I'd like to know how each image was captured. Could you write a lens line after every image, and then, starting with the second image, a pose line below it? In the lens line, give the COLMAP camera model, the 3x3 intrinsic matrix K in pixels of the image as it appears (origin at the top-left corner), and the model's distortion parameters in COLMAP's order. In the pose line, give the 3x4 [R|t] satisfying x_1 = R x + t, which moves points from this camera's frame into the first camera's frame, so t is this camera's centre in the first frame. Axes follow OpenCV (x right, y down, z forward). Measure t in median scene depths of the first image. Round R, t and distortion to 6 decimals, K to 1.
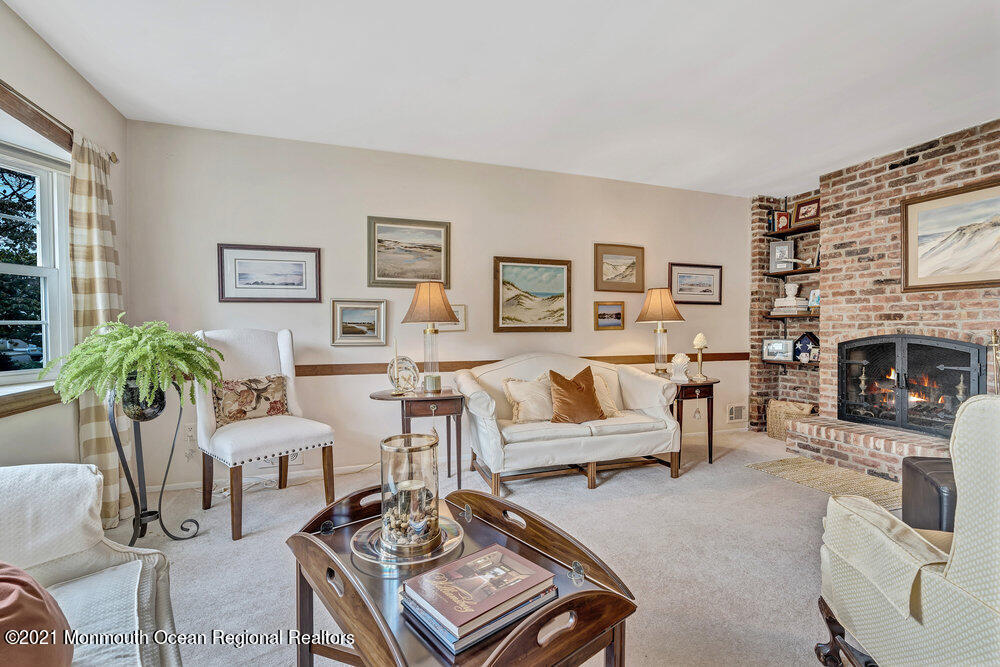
lens RADIAL K [[454.7, 0, 504.8], [0, 454.7, 329.4], [0, 0, 1]] dist [-0.010675, 0.000530]
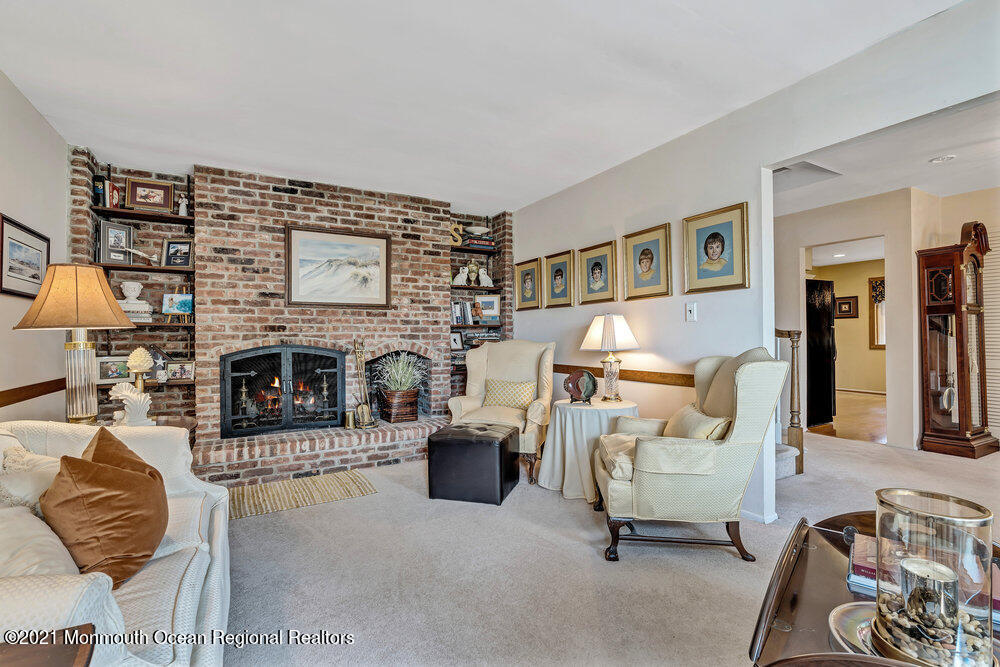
lens RADIAL K [[454.7, 0, 494.2], [0, 454.7, 332.2], [0, 0, 1]] dist [-0.010675, 0.000530]
pose [[-0.179048, 0.013663, 0.983745, -0.289572], [0.010077, 0.999877, -0.012053, -0.000621], [-0.983789, 0.007755, -0.179164, 0.669303]]
